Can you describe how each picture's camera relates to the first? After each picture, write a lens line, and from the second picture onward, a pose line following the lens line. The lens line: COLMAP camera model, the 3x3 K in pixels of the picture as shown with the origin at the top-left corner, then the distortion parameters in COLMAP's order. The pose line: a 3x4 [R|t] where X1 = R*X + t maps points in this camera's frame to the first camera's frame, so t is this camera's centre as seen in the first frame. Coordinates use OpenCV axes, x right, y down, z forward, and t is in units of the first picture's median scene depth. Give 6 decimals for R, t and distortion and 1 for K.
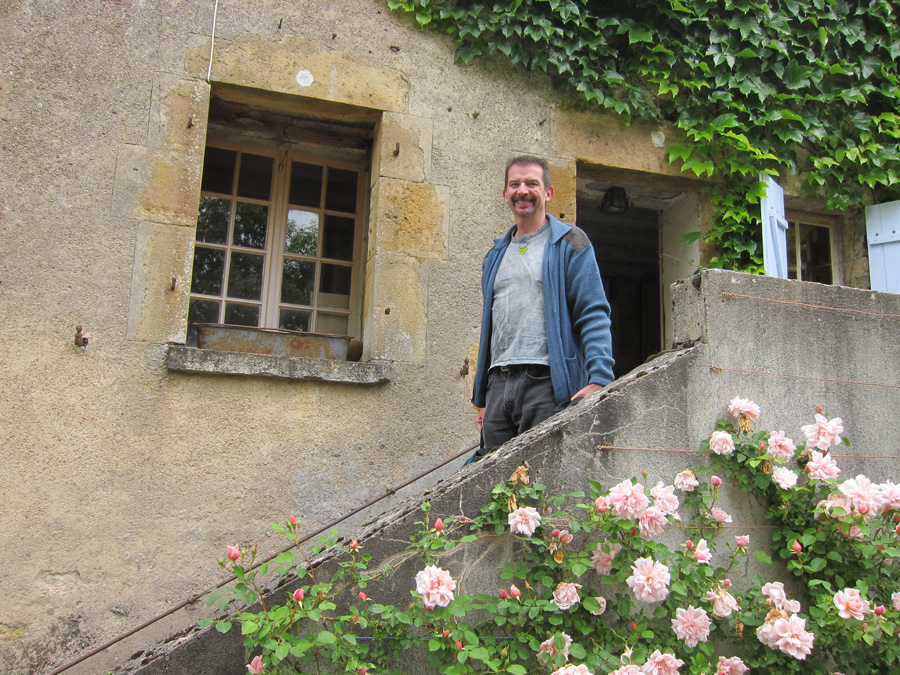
lens RADIAL K [[757.6, 0, 450.0], [0, 757.6, 337.5], [0, 0, 1]] dist [-0.050479, 0.006797]
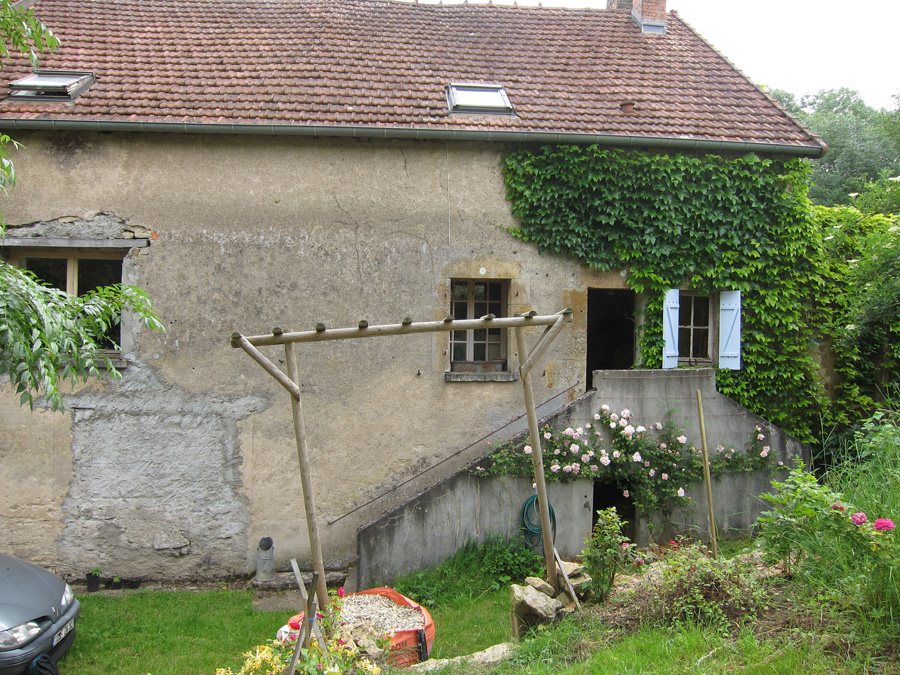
lens RADIAL K [[757.6, 0, 450.0], [0, 757.6, 337.5], [0, 0, 1]] dist [-0.050479, 0.006797]
pose [[0.985091, -0.019931, -0.170878, 0.169158], [0.051007, 0.982443, 0.179457, -0.655545], [0.164301, -0.185497, 0.968812, -1.879415]]
